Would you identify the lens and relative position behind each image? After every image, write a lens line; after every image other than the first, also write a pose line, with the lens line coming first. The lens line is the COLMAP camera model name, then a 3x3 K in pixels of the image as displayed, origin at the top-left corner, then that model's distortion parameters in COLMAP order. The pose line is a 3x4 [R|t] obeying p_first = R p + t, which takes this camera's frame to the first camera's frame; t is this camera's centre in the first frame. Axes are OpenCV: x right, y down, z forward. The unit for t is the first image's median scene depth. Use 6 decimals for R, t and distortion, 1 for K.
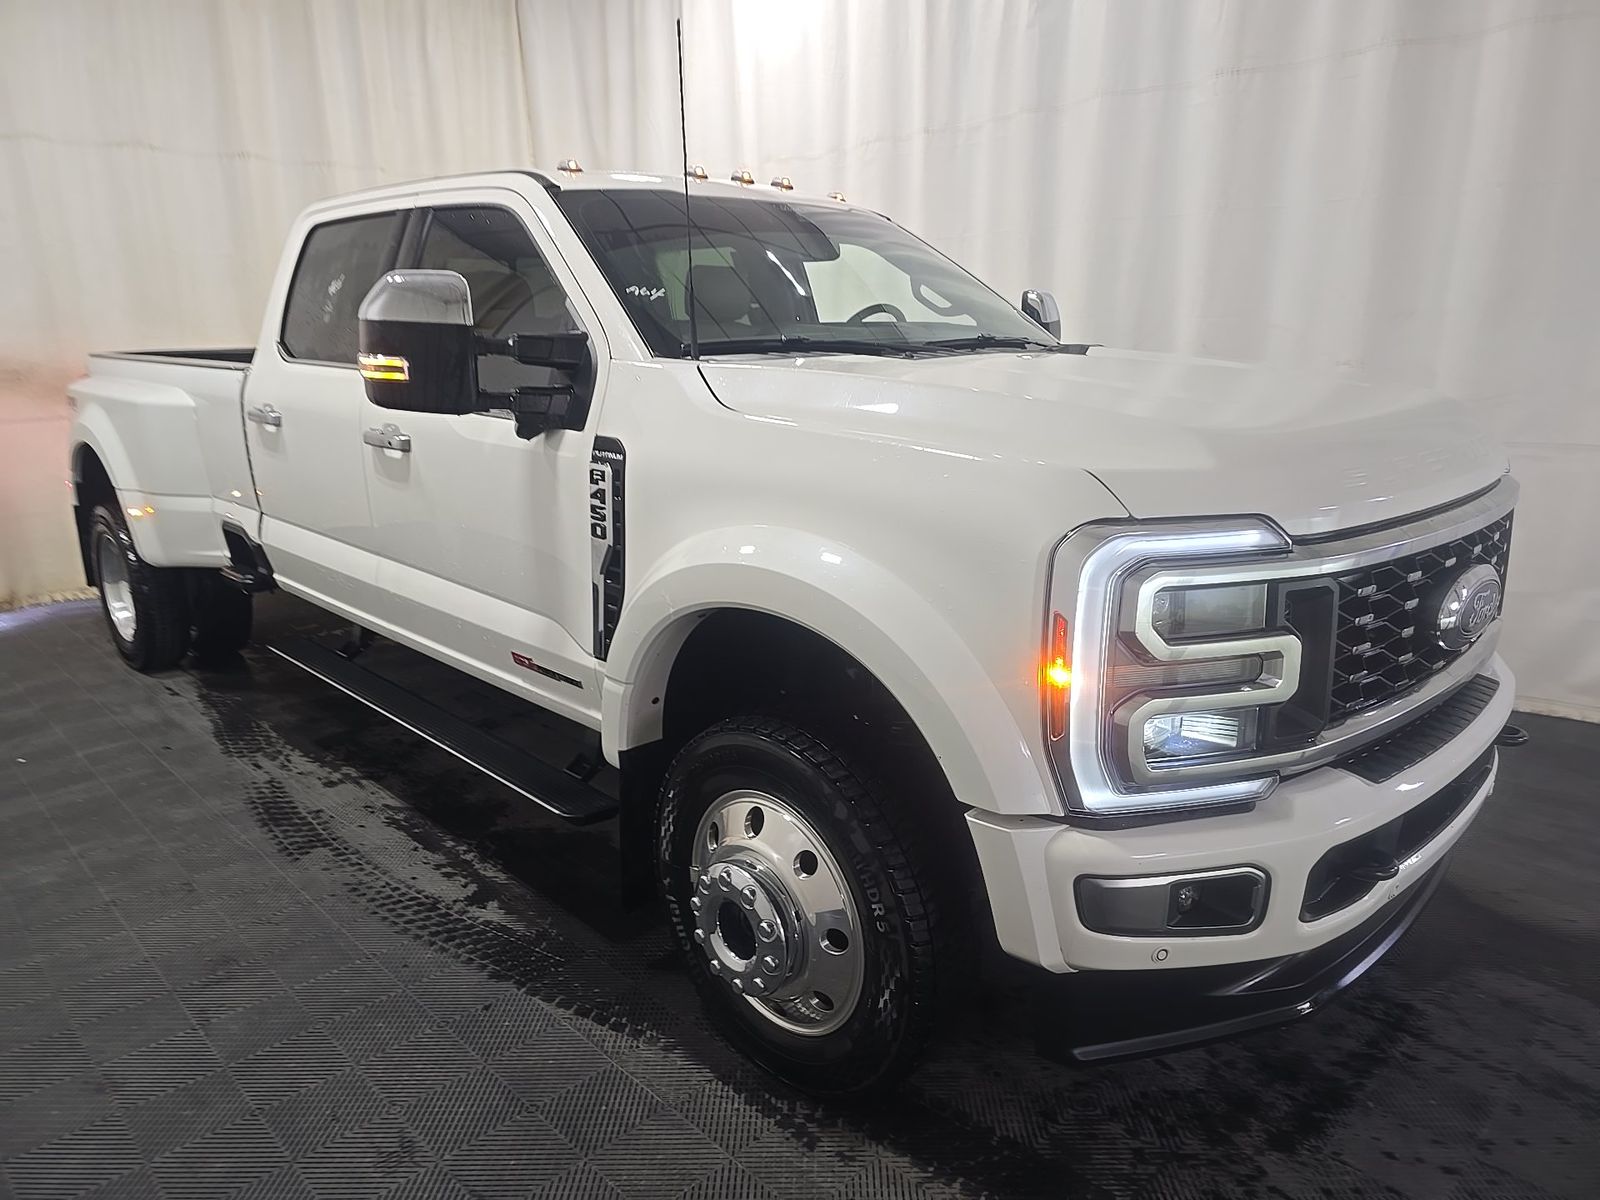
lens RADIAL K [[1075.8, 0, 800.0], [0, 1075.8, 600.0], [0, 0, 1]] dist [0.005288, -0.001257]
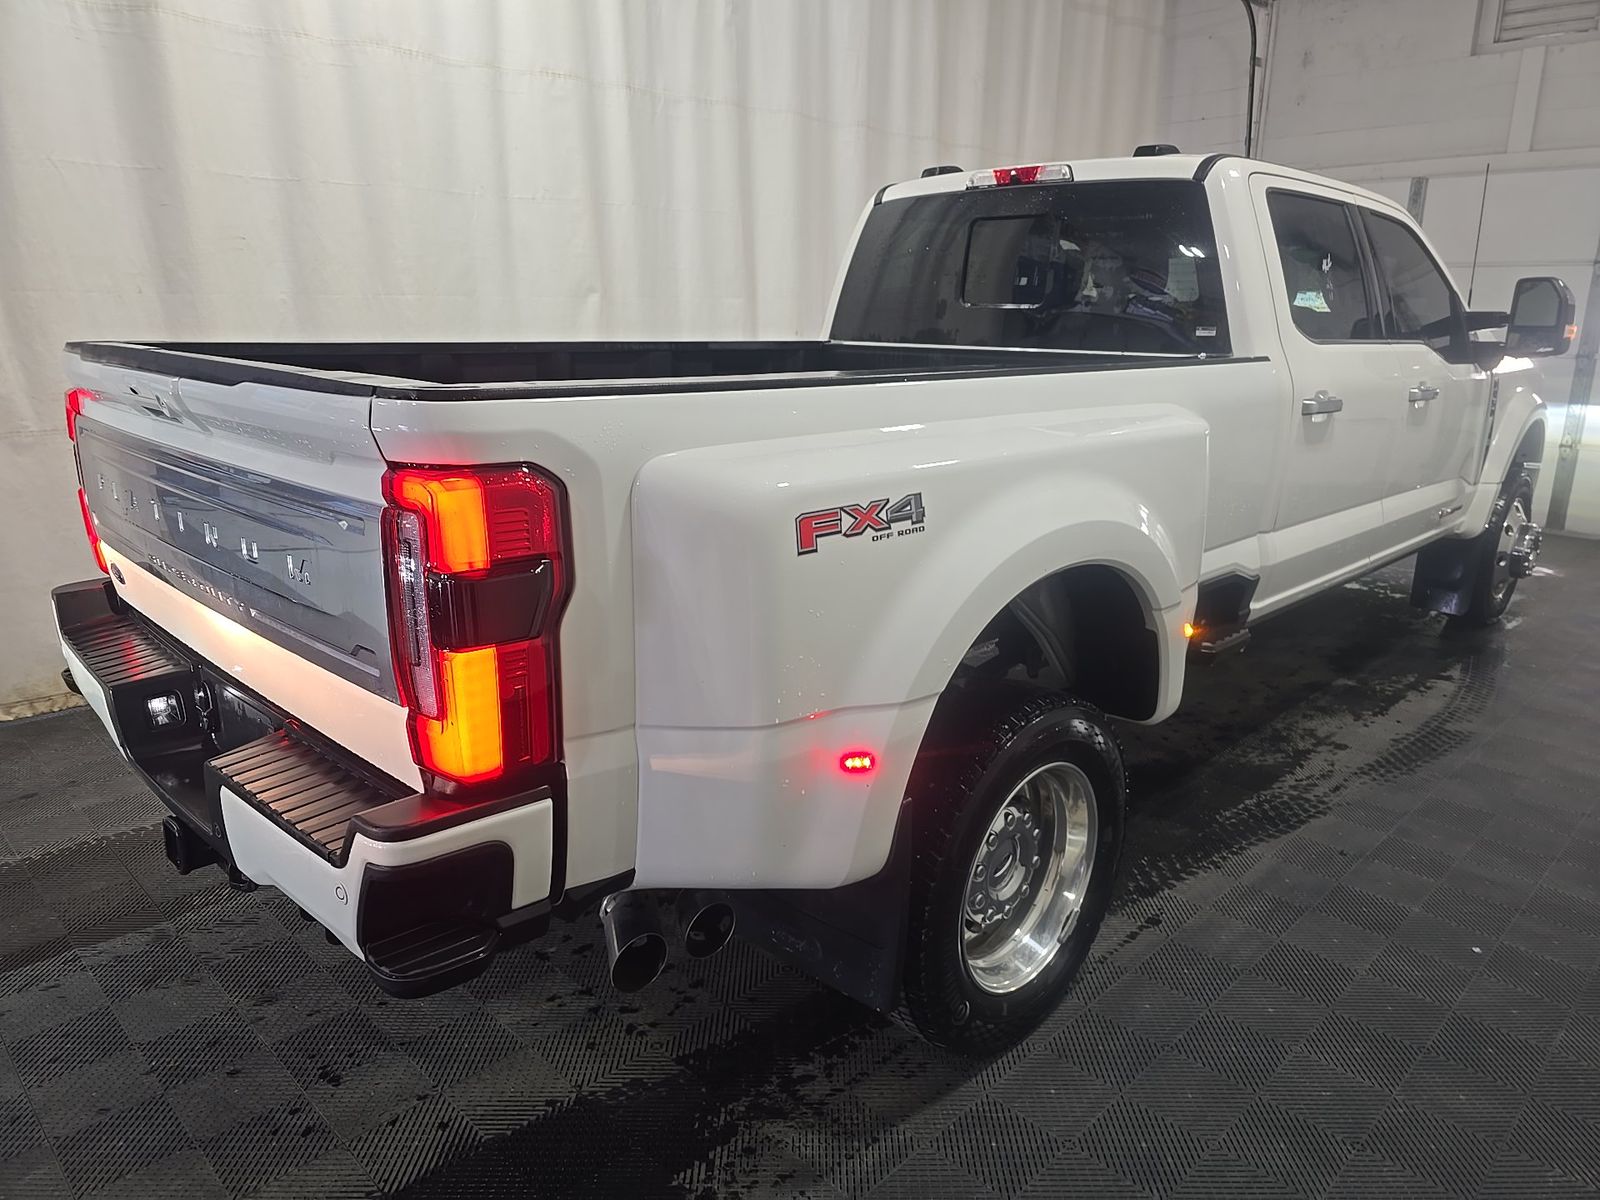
lens RADIAL K [[1075.8, 0, 800.0], [0, 1075.8, 600.0], [0, 0, 1]] dist [0.005288, -0.001257]
pose [[-0.009231, -0.260194, 0.965512, -1.379523], [0.216876, 0.942049, 0.255944, -0.344885], [-0.976155, 0.211760, 0.047734, 1.395607]]
